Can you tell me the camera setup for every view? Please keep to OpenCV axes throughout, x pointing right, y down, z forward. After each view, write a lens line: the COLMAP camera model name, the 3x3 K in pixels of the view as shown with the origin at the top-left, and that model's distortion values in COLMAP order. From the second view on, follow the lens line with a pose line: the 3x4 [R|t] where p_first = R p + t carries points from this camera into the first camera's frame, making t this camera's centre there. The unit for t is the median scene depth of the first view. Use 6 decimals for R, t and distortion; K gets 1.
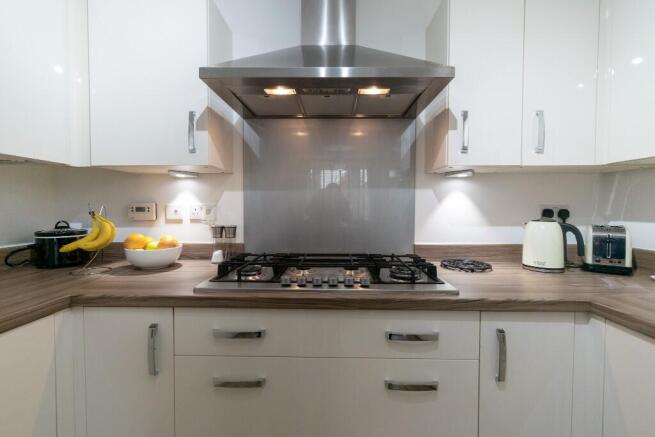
lens RADIAL K [[288.5, 0, 328.4], [0, 288.5, 215.7], [0, 0, 1]] dist [0.003048, 0.000182]
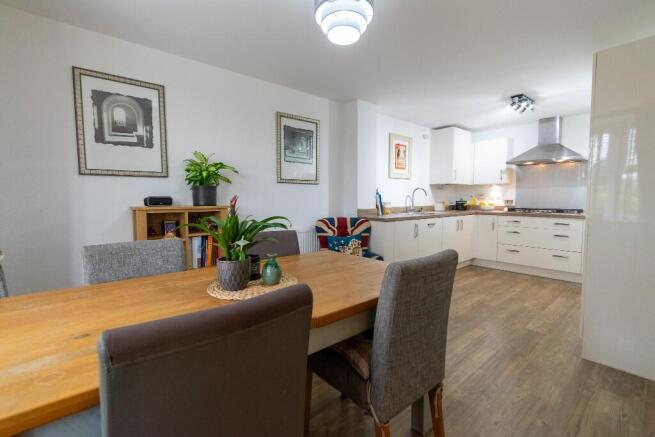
lens RADIAL K [[288.5, 0, 328.4], [0, 288.5, 215.7], [0, 0, 1]] dist [0.003048, 0.000182]
pose [[0.661820, 0.042803, -0.748440, 0.813216], [-0.021866, 0.999046, 0.037800, 0.146160], [0.749344, -0.008651, 0.662125, -2.946531]]
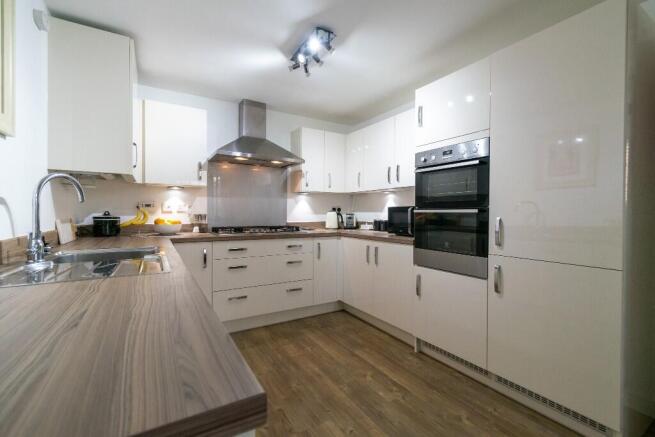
lens RADIAL K [[288.5, 0, 328.4], [0, 288.5, 215.7], [0, 0, 1]] dist [0.003048, 0.000182]
pose [[0.843990, -0.002963, 0.536350, -0.739714], [0.014455, 0.999747, -0.017222, 0.099936], [-0.536163, 0.022288, 0.843820, -1.268942]]
